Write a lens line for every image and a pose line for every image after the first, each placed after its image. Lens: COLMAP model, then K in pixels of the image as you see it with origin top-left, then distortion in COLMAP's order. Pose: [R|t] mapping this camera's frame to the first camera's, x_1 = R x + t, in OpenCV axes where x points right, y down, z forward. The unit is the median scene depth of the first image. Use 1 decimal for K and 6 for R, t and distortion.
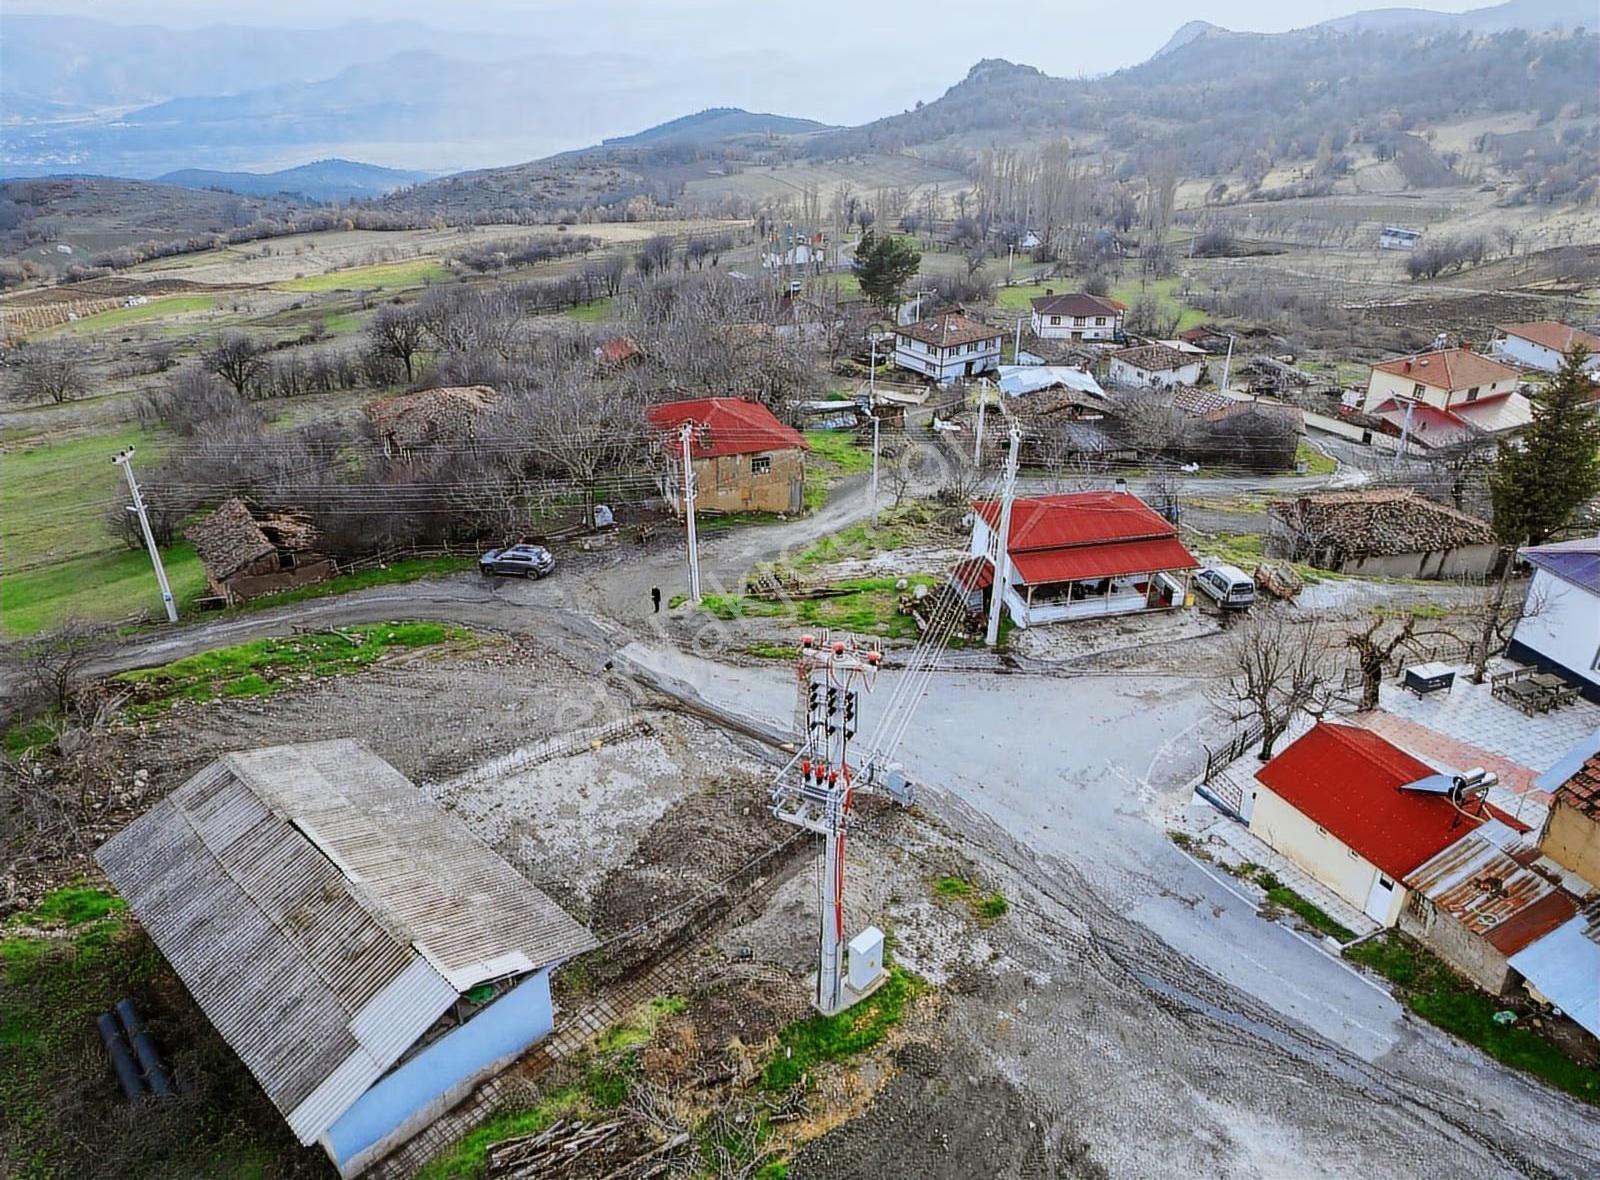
lens RADIAL K [[1110.7, 0, 798.9], [0, 1110.7, 573.3], [0, 0, 1]] dist [0.076776, -0.080584]
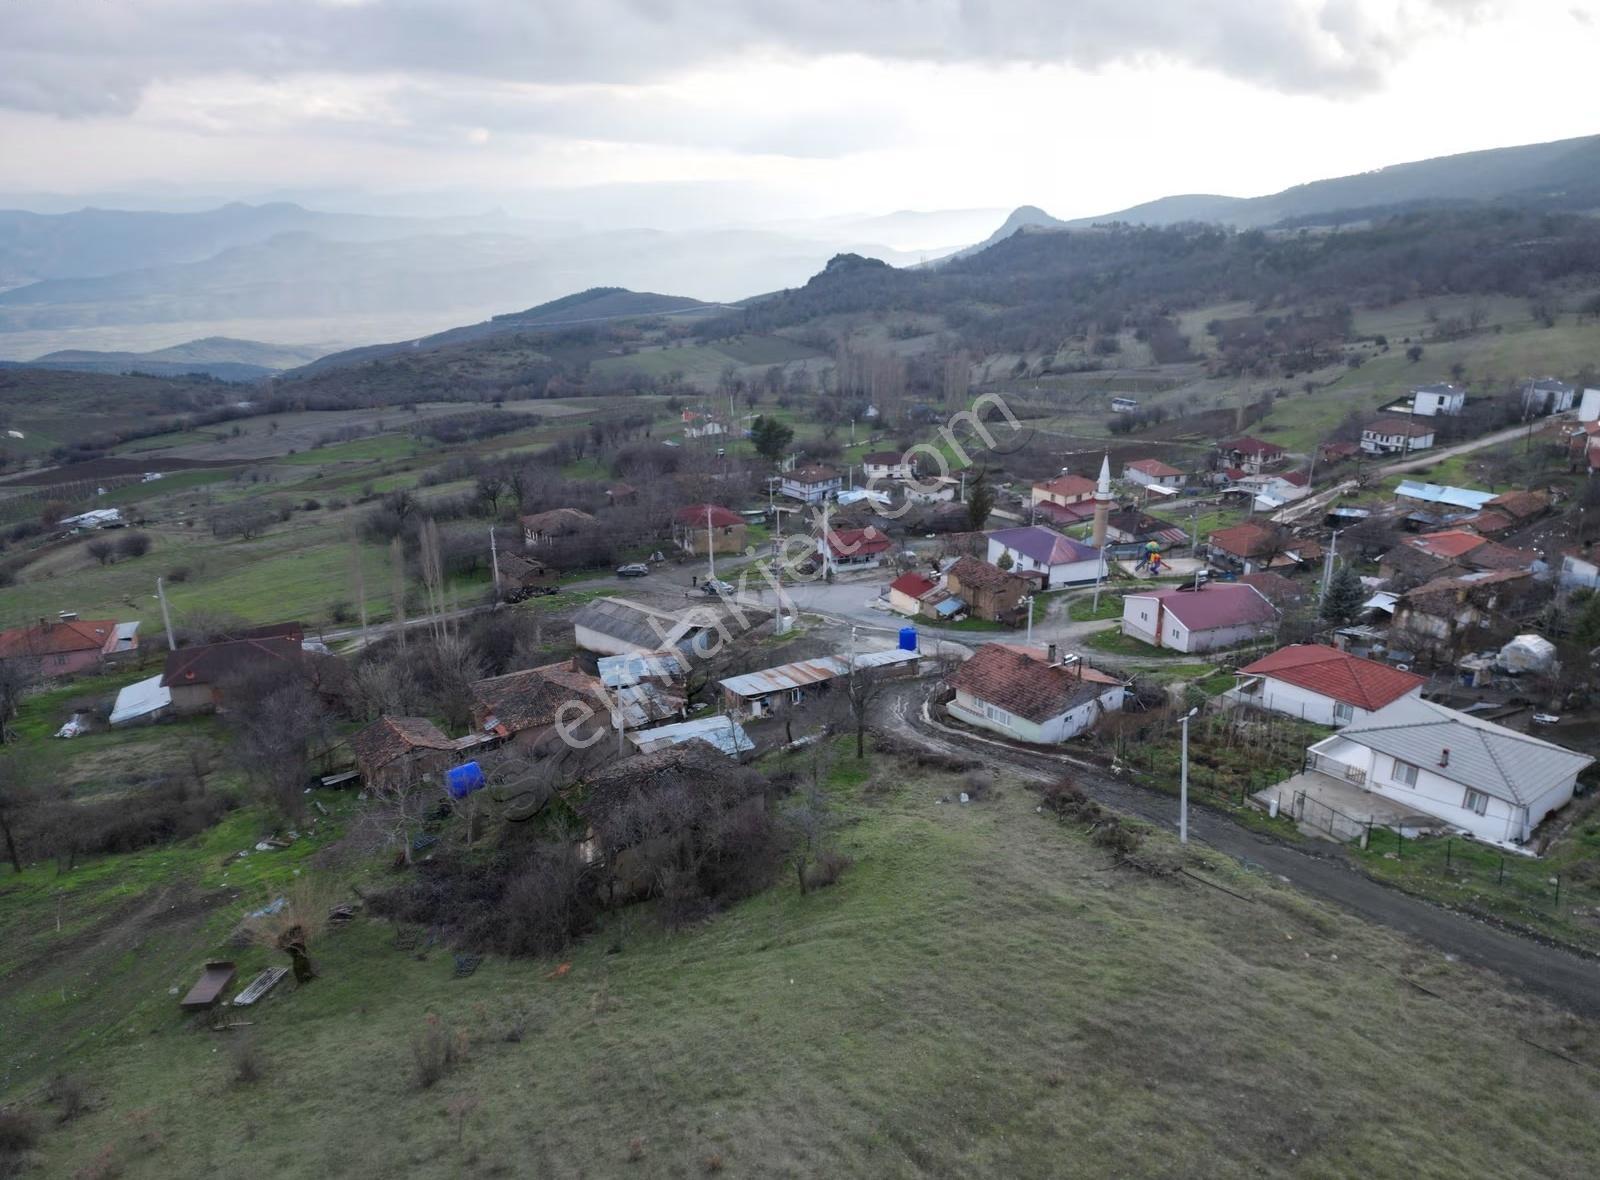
lens RADIAL K [[1110.7, 0, 798.9], [0, 1110.7, 573.3], [0, 0, 1]] dist [0.076776, -0.080584]
pose [[0.993898, -0.041825, 0.102065, -0.027700], [0.055054, 0.989925, -0.130449, 0.064221], [-0.095580, 0.135272, 0.986187, -0.274826]]
